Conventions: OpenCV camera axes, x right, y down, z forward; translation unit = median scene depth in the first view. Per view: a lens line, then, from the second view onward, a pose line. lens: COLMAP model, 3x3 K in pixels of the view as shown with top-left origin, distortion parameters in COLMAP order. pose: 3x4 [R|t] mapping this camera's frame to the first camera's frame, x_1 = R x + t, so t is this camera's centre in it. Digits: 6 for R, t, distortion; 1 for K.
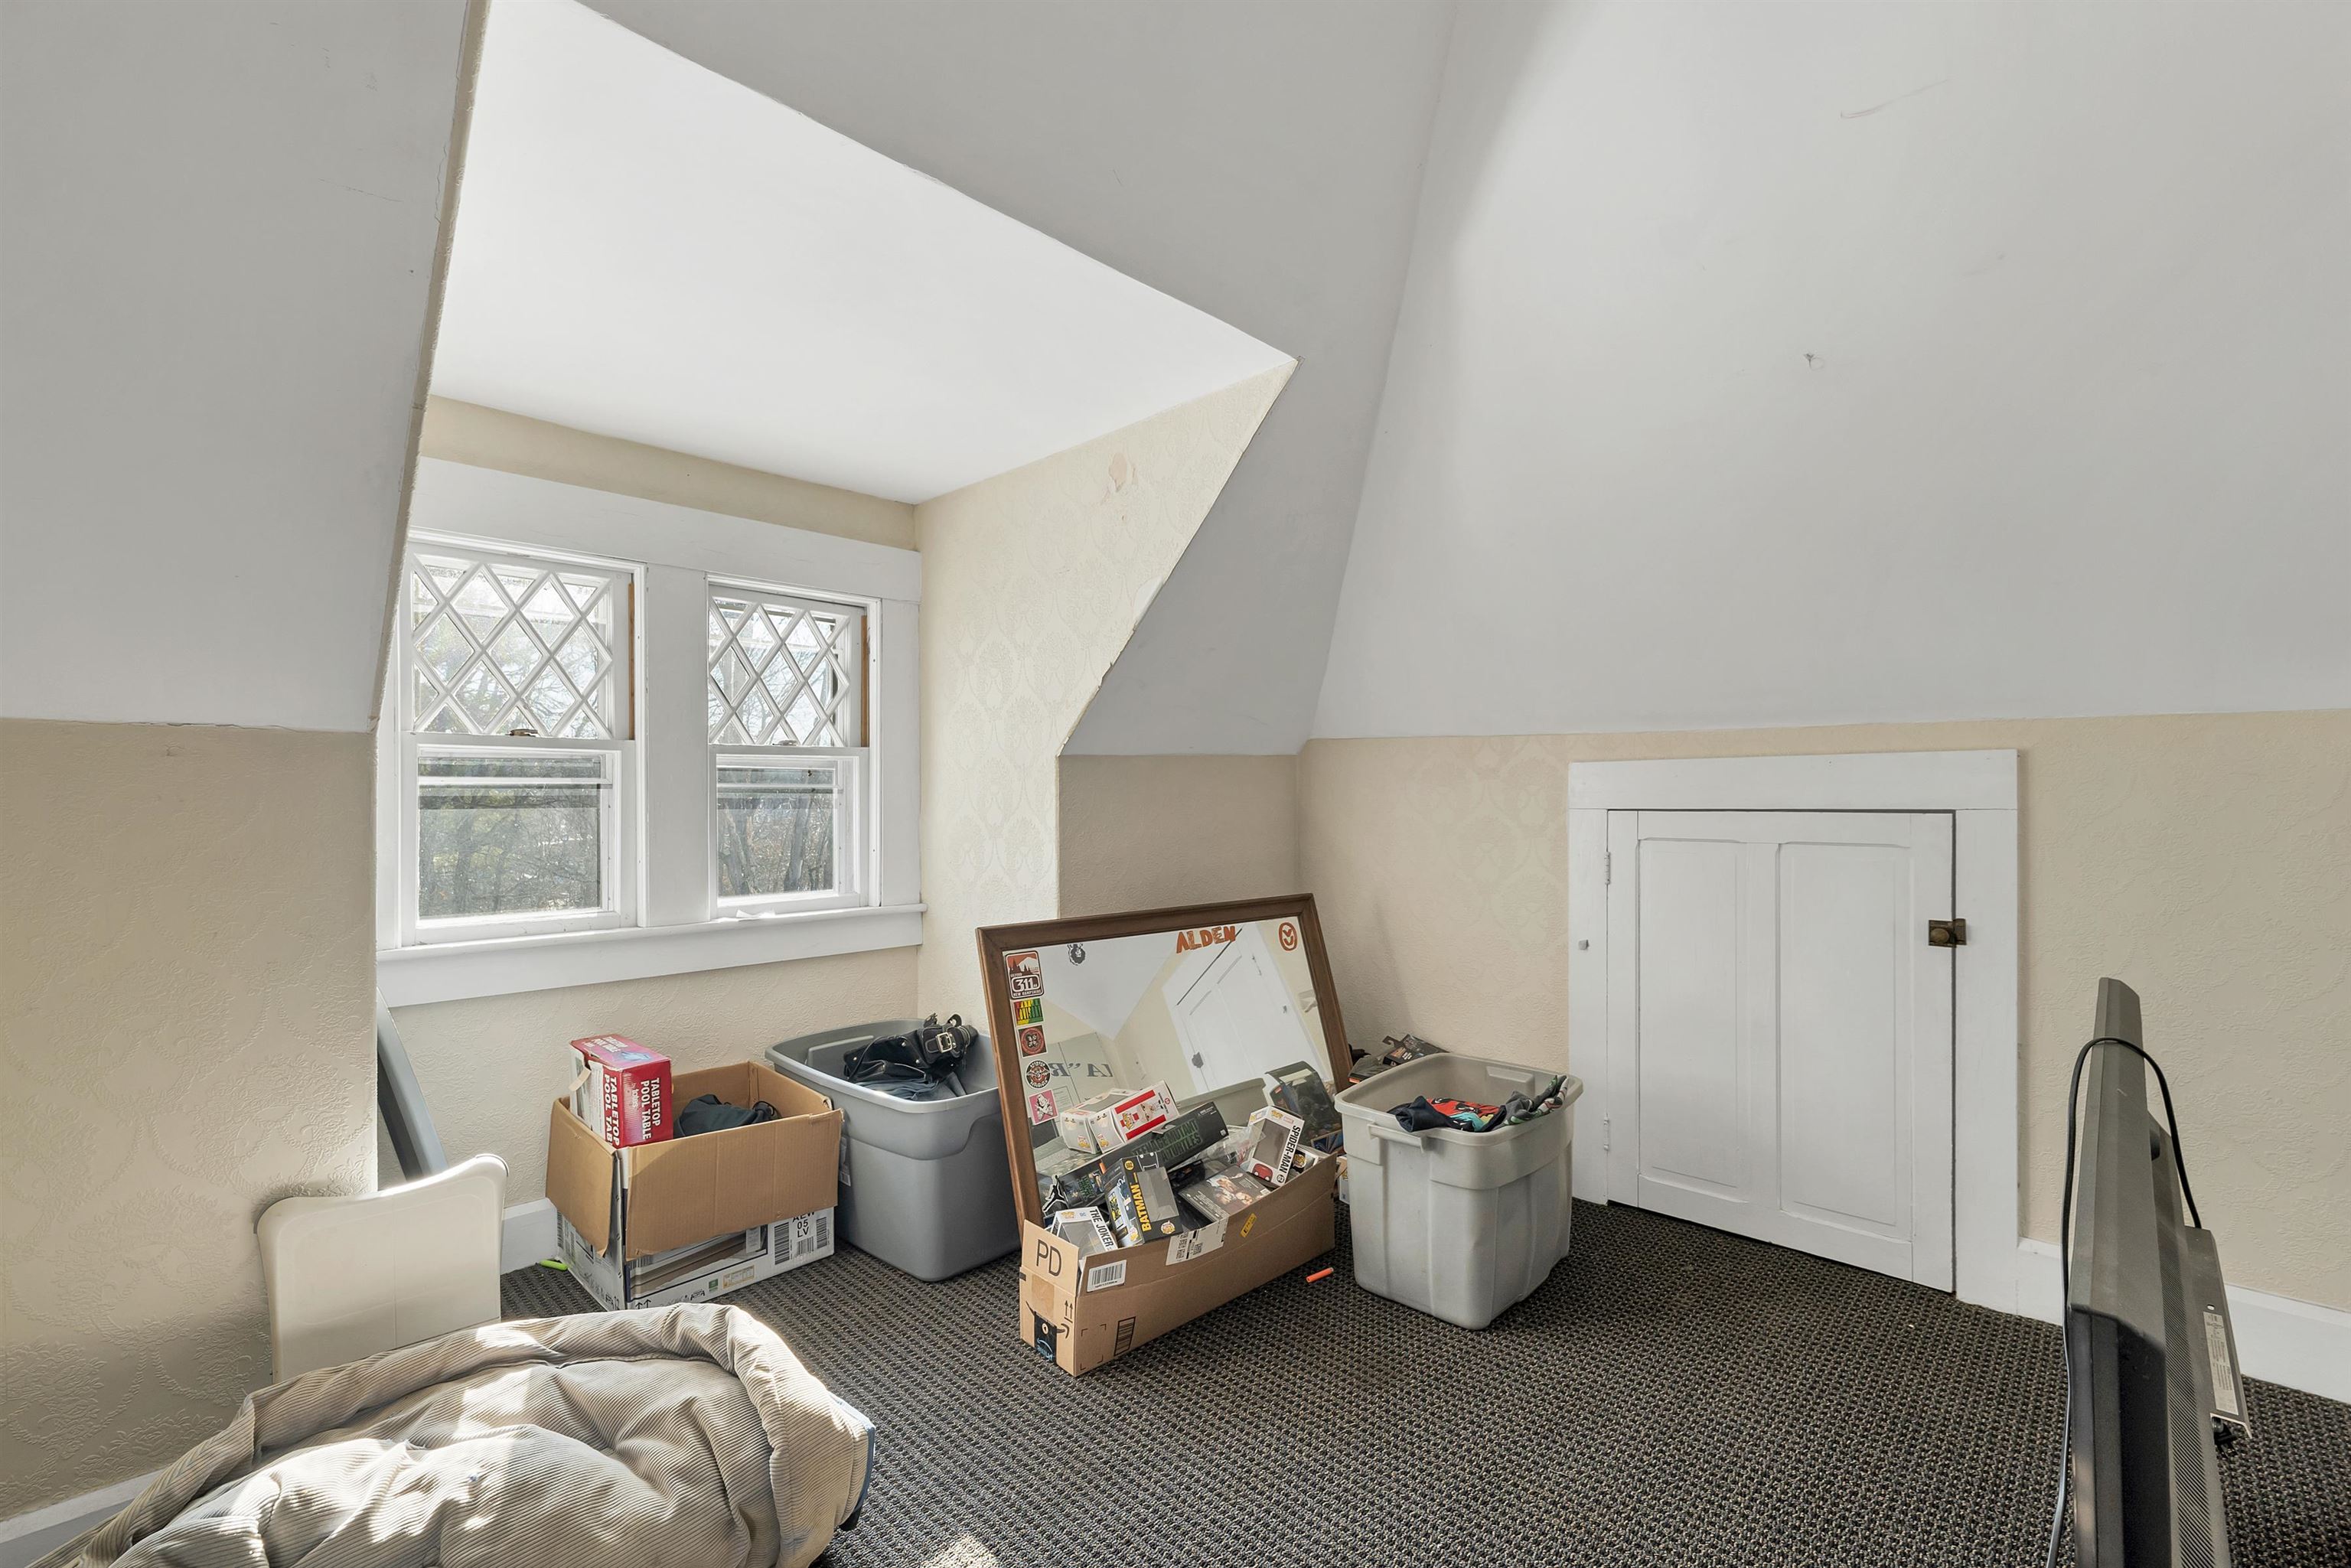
lens RADIAL K [[994.1, 0, 1180.3], [0, 994.1, 789.2], [0, 0, 1]] dist [-0.002320, -0.000110]
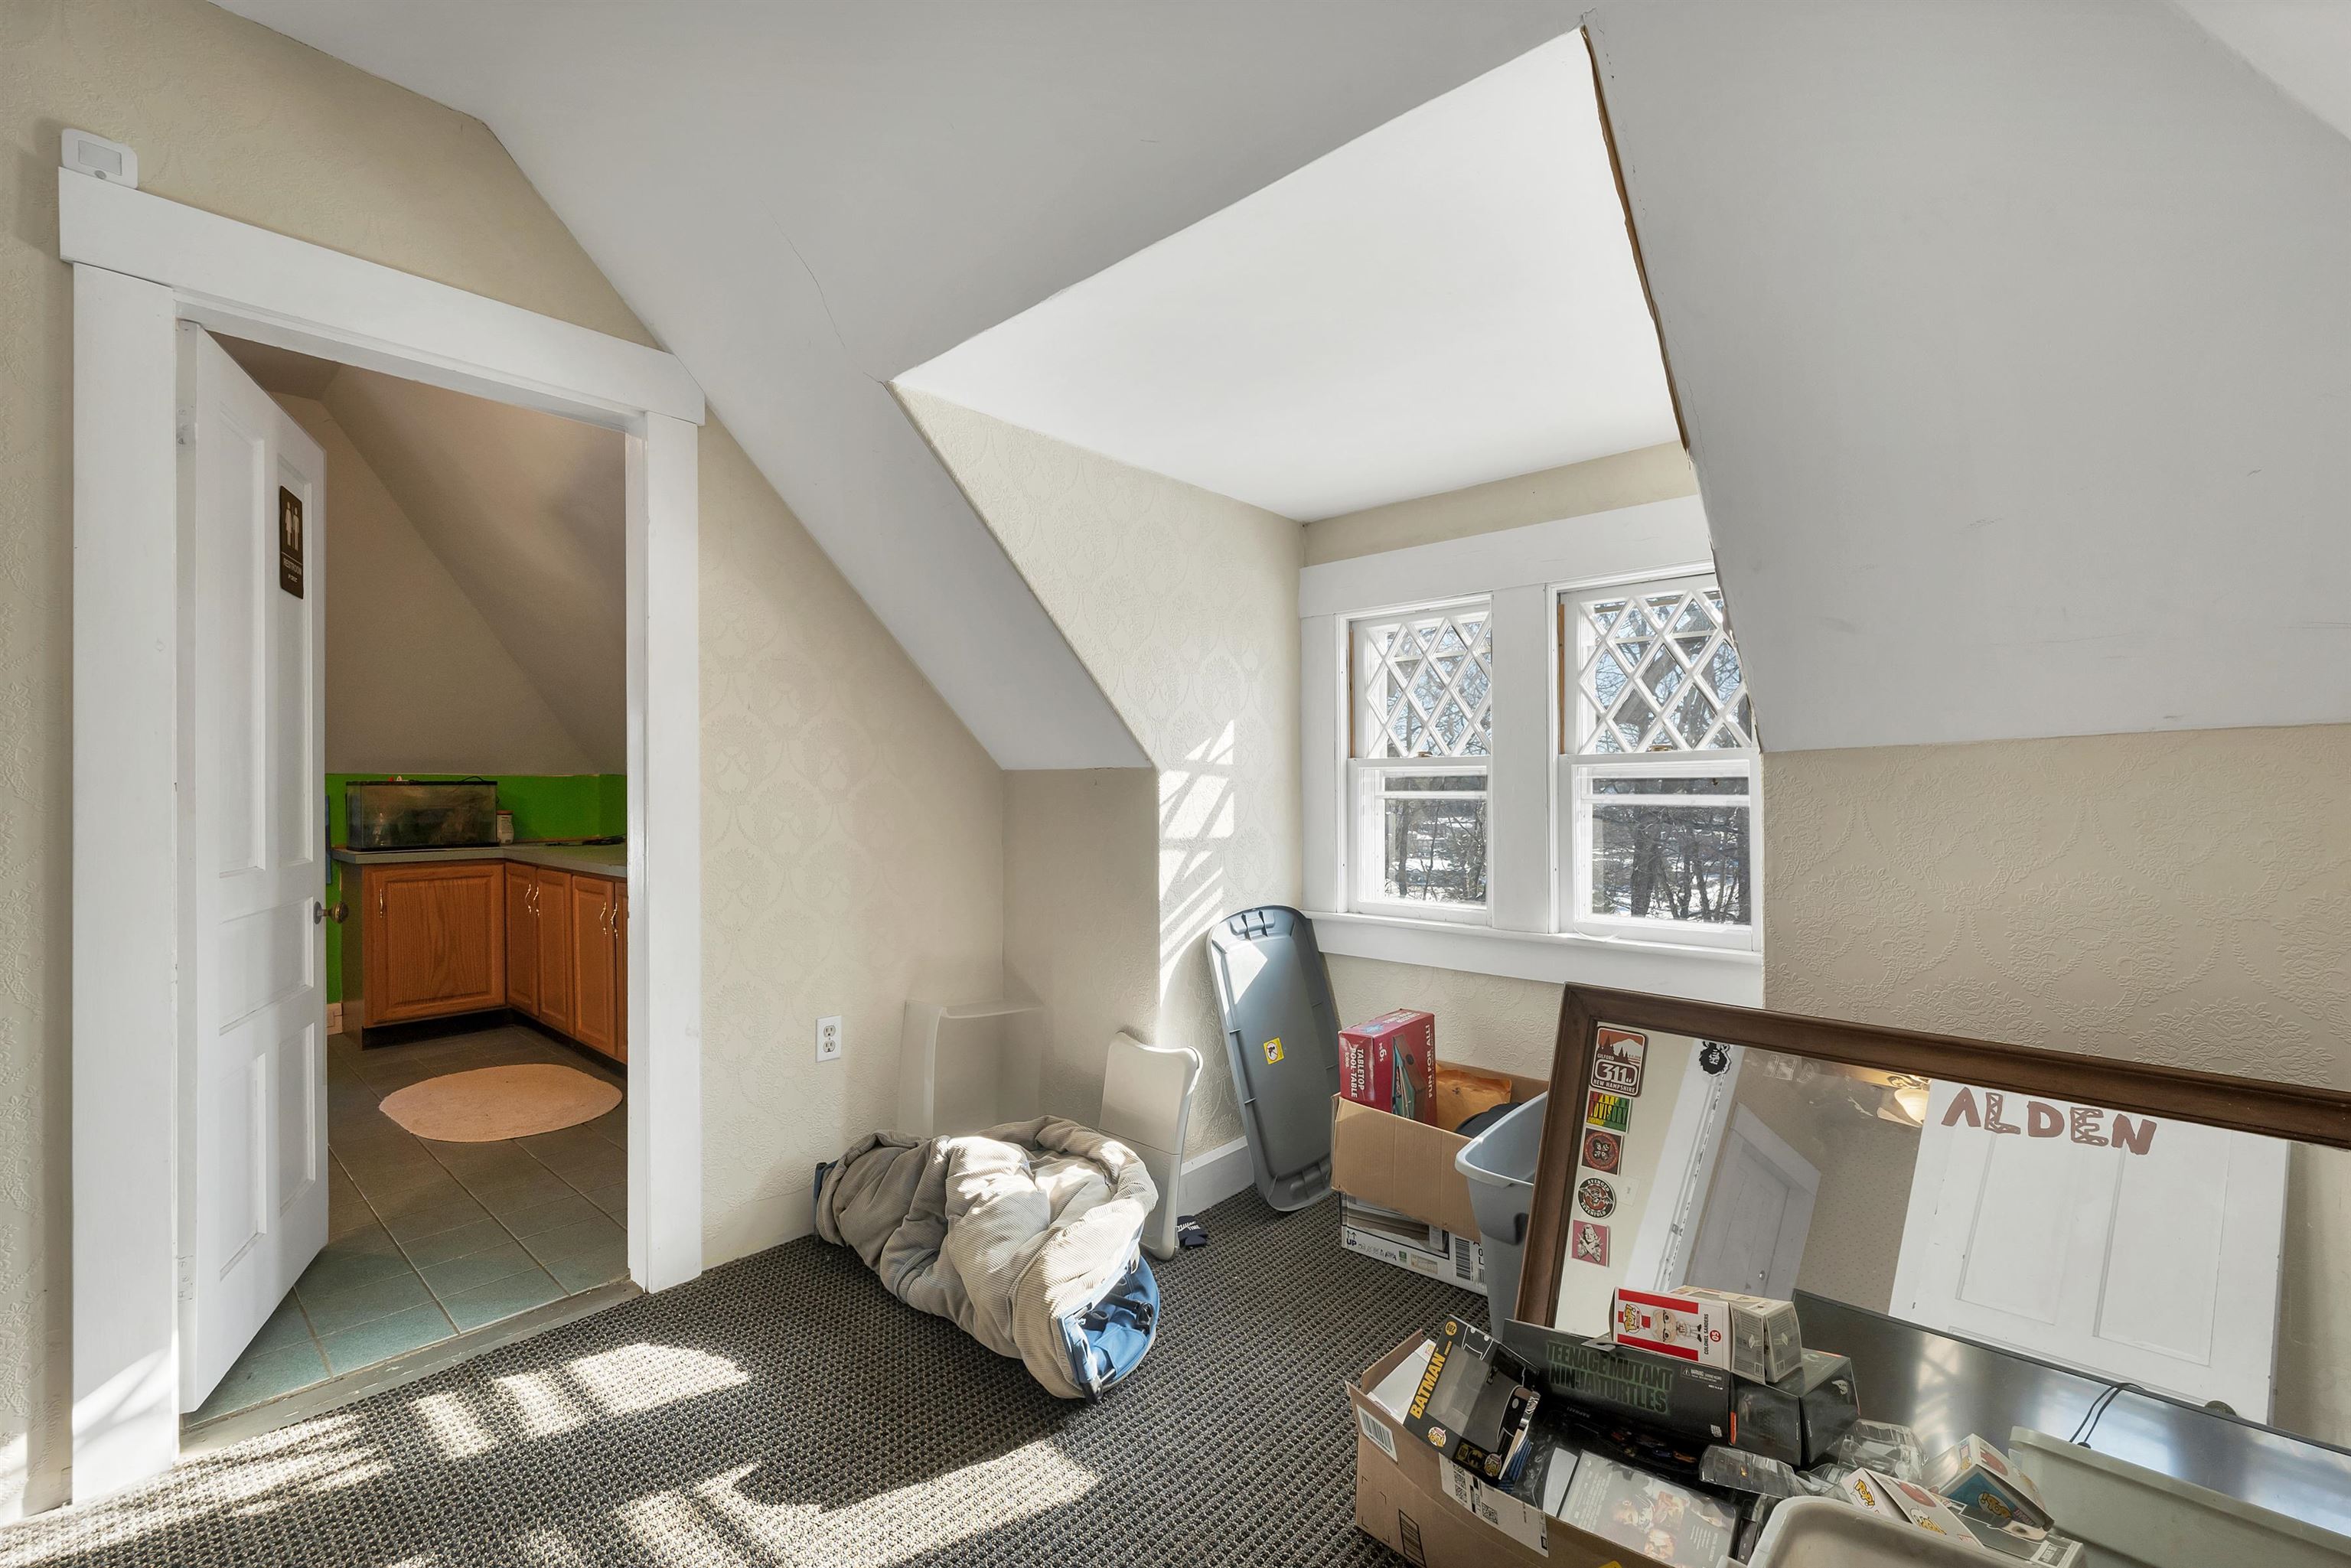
lens RADIAL K [[994.1, 0, 1180.4], [0, 994.1, 793.4], [0, 0, 1]] dist [-0.002320, -0.000110]
pose [[0.042445, 0.001613, -0.999098, 0.581029], [0.003316, 0.999993, 0.001755, -0.012403], [0.999093, -0.003387, 0.042439, 0.676236]]
